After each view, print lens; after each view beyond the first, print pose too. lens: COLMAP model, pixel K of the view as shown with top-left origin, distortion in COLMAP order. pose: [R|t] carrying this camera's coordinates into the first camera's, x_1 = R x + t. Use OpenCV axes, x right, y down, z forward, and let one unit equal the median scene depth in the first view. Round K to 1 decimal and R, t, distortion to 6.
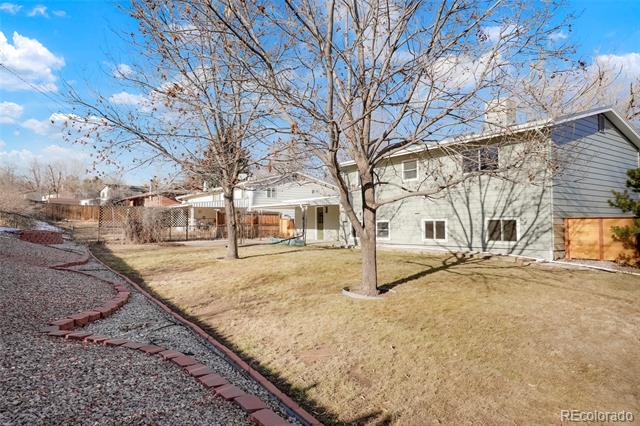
lens RADIAL K [[383.8, 0, 320.0], [0, 383.8, 213.0], [0, 0, 1]] dist [0.000263, 0.000013]
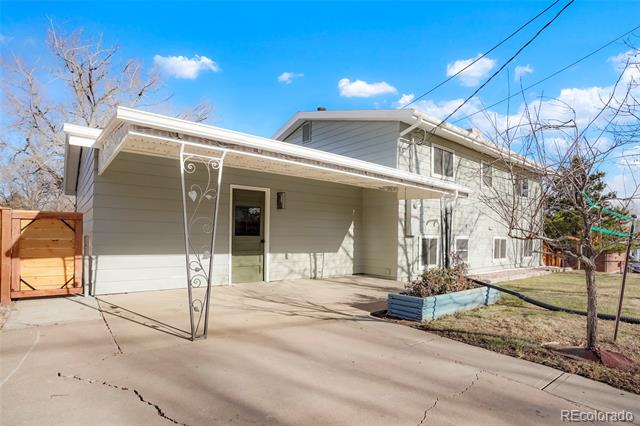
lens RADIAL K [[329.3, 0, 320.0], [0, 329.3, 213.0], [0, 0, 1]] dist [0.000213, 0.000104]
pose [[-0.131946, 0.037826, 0.990535, -0.336764], [-0.072370, 0.996237, -0.047683, 0.021715], [-0.988612, -0.077976, -0.128712, 1.199599]]
